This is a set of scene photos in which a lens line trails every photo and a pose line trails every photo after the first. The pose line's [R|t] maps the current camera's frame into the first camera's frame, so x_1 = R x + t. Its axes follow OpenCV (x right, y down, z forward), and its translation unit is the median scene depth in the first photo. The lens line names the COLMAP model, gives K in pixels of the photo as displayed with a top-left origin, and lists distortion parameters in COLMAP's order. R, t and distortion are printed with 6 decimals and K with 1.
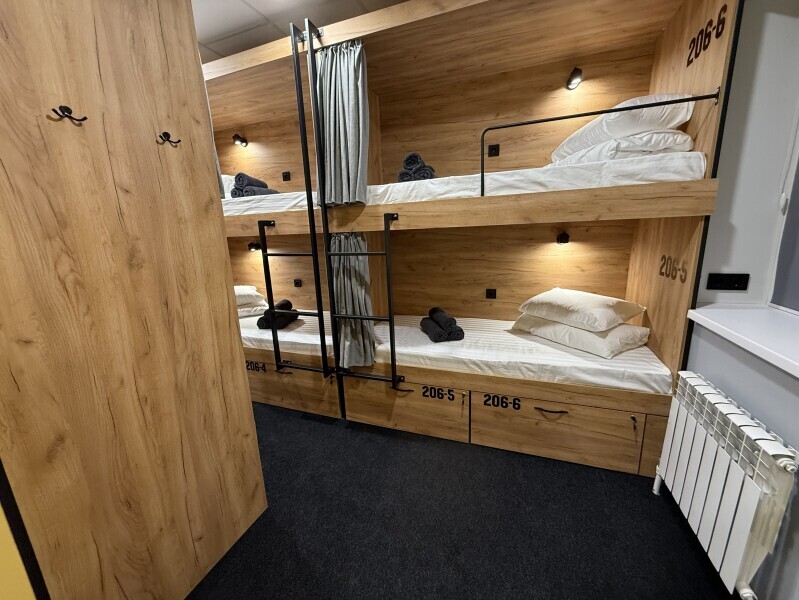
lens RADIAL K [[318.0, 0, 397.2], [0, 318.0, 299.1], [0, 0, 1]] dist [-0.000678, 0.000257]
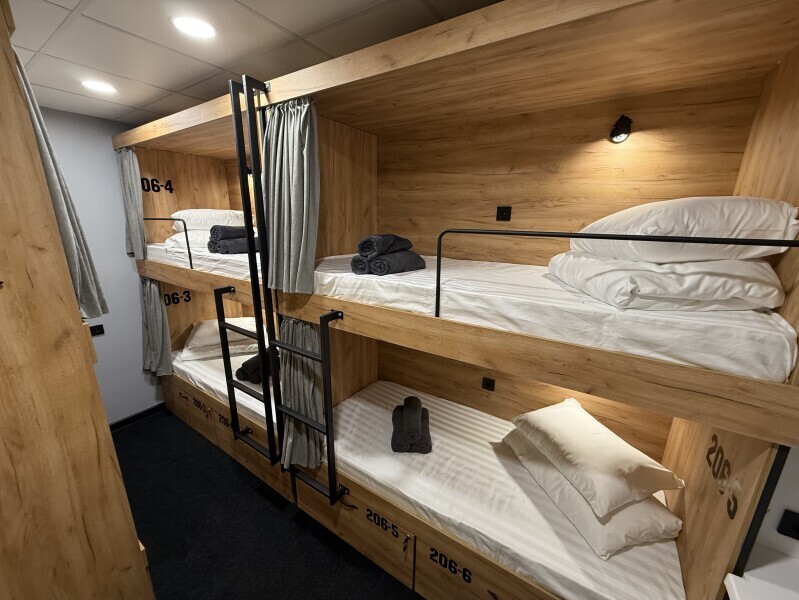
lens RADIAL K [[318.0, 0, 397.2], [0, 318.0, 299.1], [0, 0, 1]] dist [-0.000678, 0.000257]
pose [[0.974257, 0.105830, -0.199054, 0.284609], [-0.096443, 0.993745, 0.056303, -0.349854], [0.203768, -0.035657, 0.978370, 0.231638]]
